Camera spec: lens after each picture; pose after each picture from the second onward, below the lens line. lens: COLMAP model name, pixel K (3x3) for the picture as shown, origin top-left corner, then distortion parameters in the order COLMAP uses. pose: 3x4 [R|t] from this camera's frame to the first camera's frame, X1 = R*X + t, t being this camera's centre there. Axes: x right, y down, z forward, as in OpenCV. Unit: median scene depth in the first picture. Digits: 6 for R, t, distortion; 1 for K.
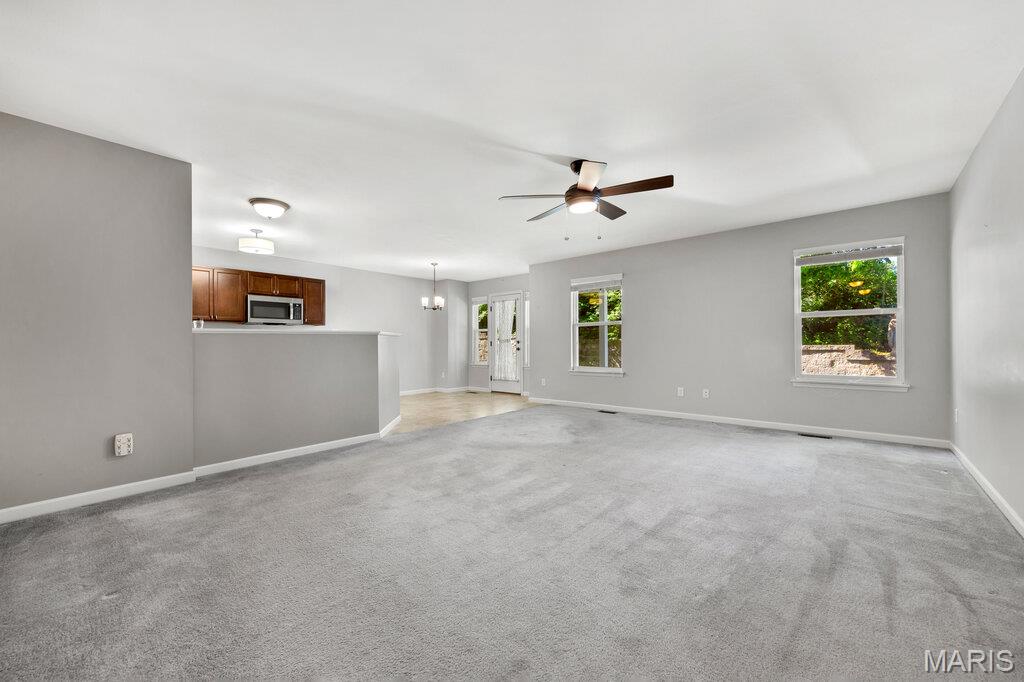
lens RADIAL K [[402.0, 0, 511.3], [0, 402.0, 343.4], [0, 0, 1]] dist [0.009207, -0.000739]
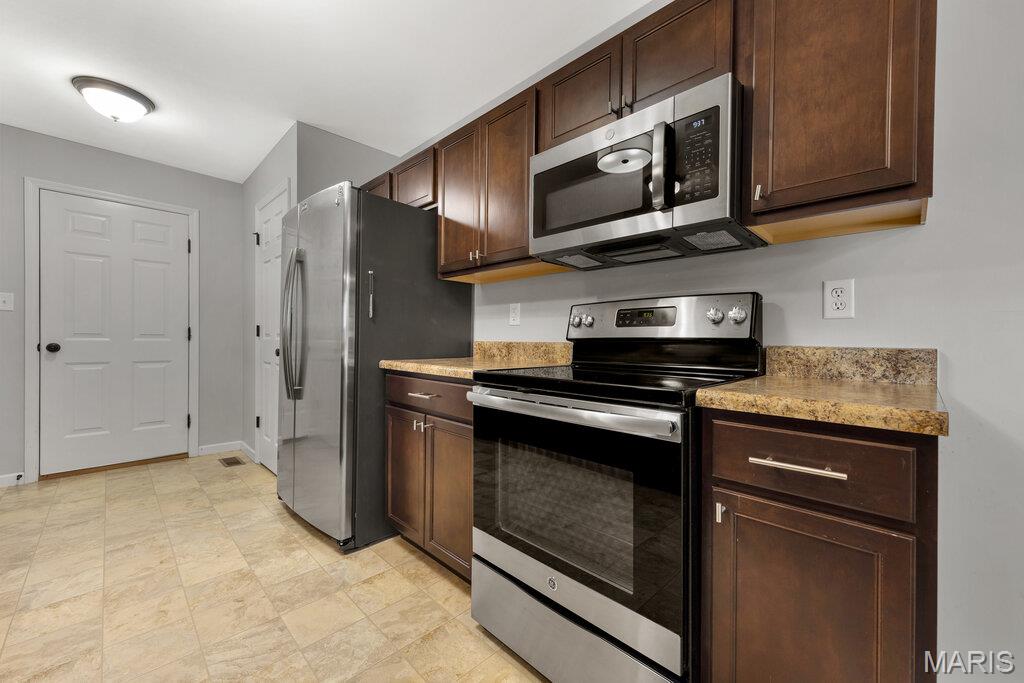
lens RADIAL K [[402.0, 0, 515.4], [0, 402.0, 342.7], [0, 0, 1]] dist [0.009207, -0.000739]
pose [[-0.066324, 0.014487, -0.997693, -0.257777], [-0.011719, 0.999814, 0.015297, 0.003174], [0.997729, 0.012707, -0.066142, 0.707710]]
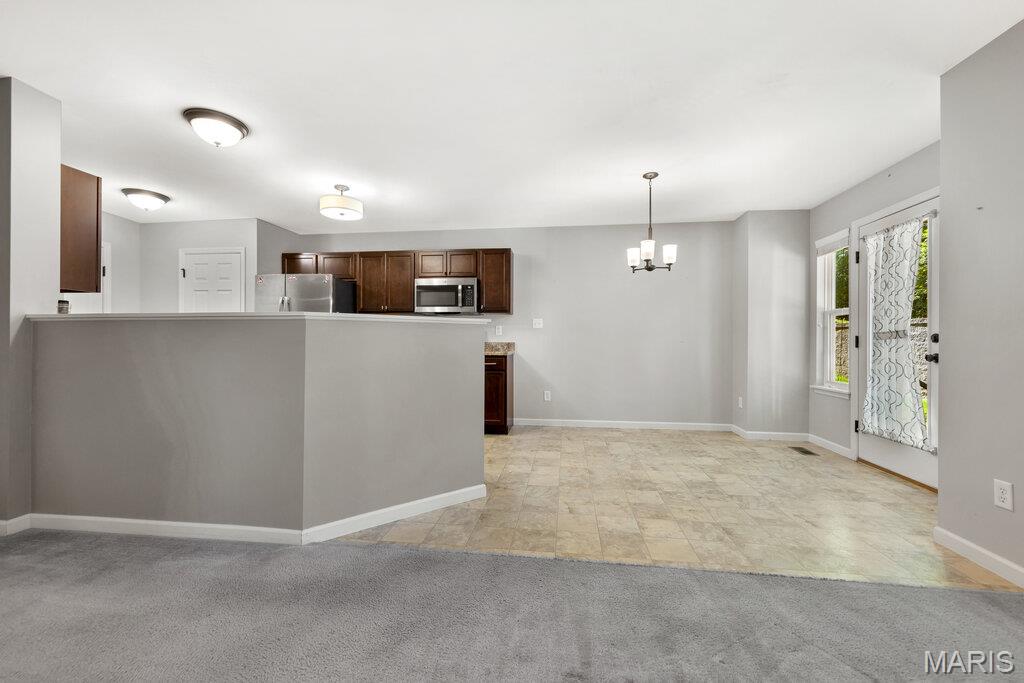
lens RADIAL K [[402.0, 0, 513.0], [0, 402.0, 338.9], [0, 0, 1]] dist [0.009207, -0.000739]
pose [[0.553918, 0.006053, -0.832549, 0.103263], [-0.007193, 0.999971, 0.002485, -0.000845], [0.832540, 0.004612, 0.553945, 0.498787]]
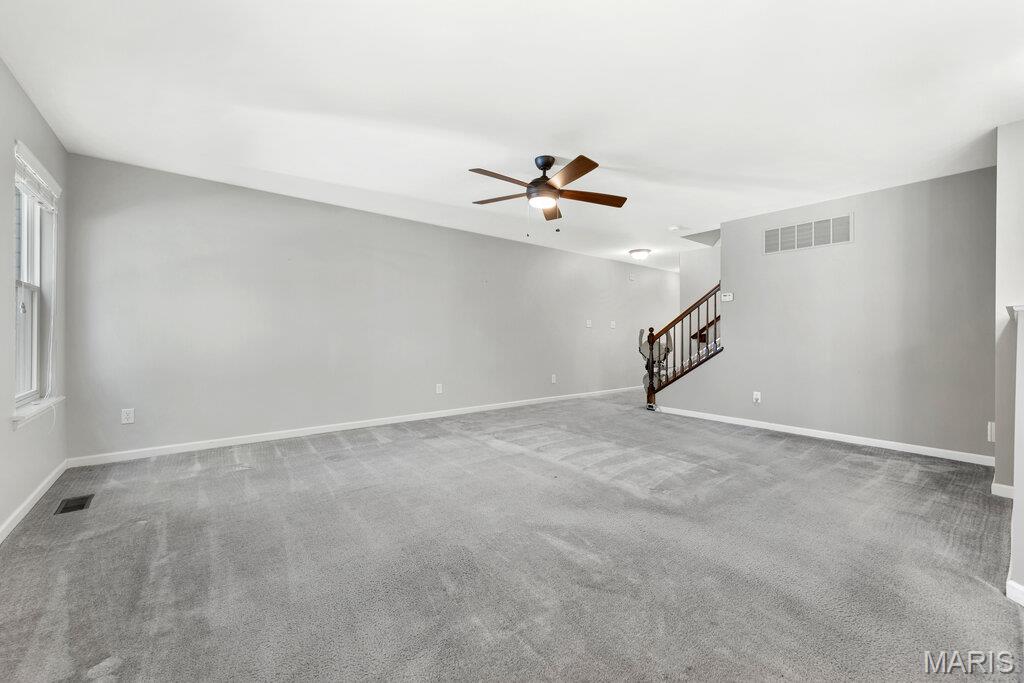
lens RADIAL K [[402.0, 0, 515.2], [0, 402.0, 337.2], [0, 0, 1]] dist [0.009207, -0.000739]
pose [[-0.985839, 0.003616, 0.167656, 0.030323], [0.003591, 0.999993, -0.000455, 0.000314], [-0.167657, 0.000153, -0.985845, 0.756952]]
